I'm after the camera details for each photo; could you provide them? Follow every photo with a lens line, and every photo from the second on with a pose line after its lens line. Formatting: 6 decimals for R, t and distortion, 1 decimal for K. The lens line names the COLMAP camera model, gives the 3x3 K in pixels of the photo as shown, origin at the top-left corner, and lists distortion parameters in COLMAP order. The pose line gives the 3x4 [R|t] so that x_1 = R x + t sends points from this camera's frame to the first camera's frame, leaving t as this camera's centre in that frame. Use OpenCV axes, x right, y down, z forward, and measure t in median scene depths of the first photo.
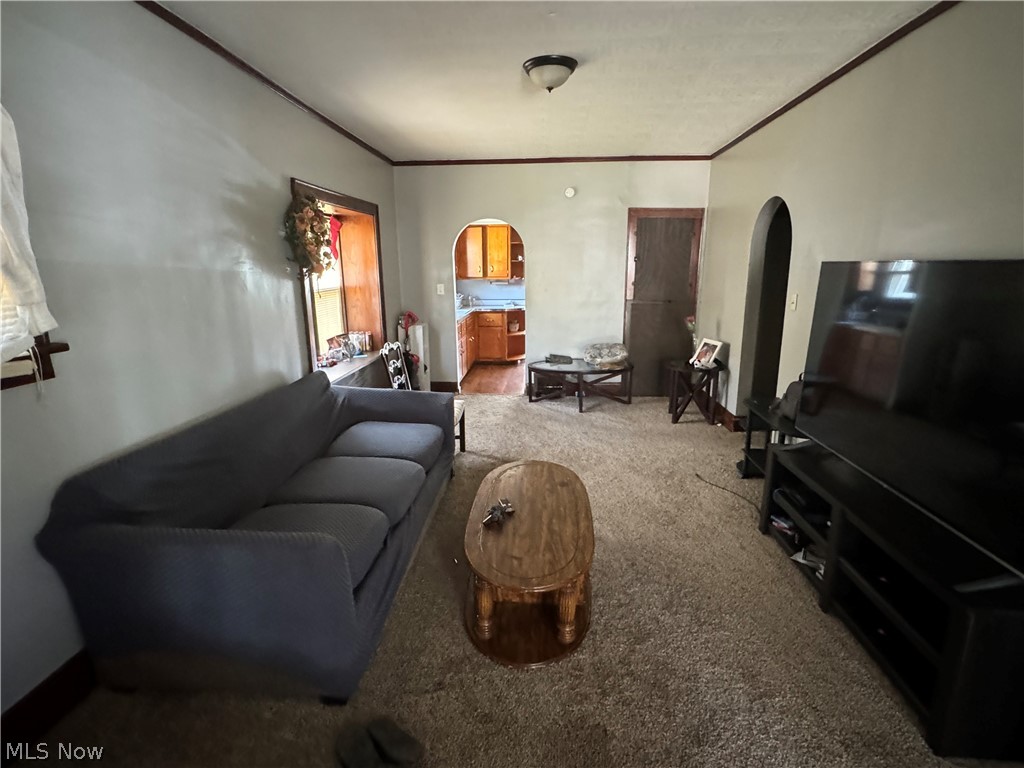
lens RADIAL K [[532.0, 0, 512.0], [0, 532.0, 384.0], [0, 0, 1]] dist [-0.005123, -0.000354]
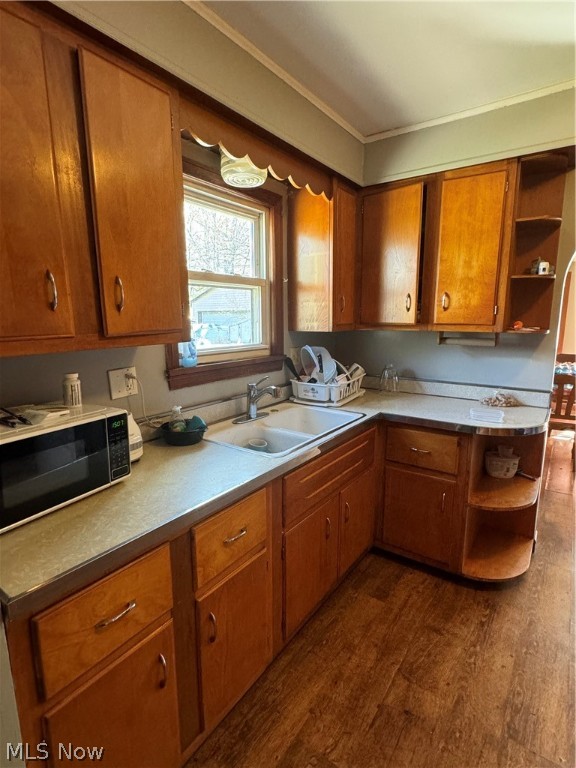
lens RADIAL K [[399.0, 0, 288.0], [0, 399.0, 384.0], [0, 0, 1]] dist [-0.005123, -0.000354]
pose [[0.853472, 0.093134, -0.512748, 0.013378], [-0.114448, 0.993378, -0.010064, -0.146883], [0.508416, 0.067272, 0.858480, 0.721205]]
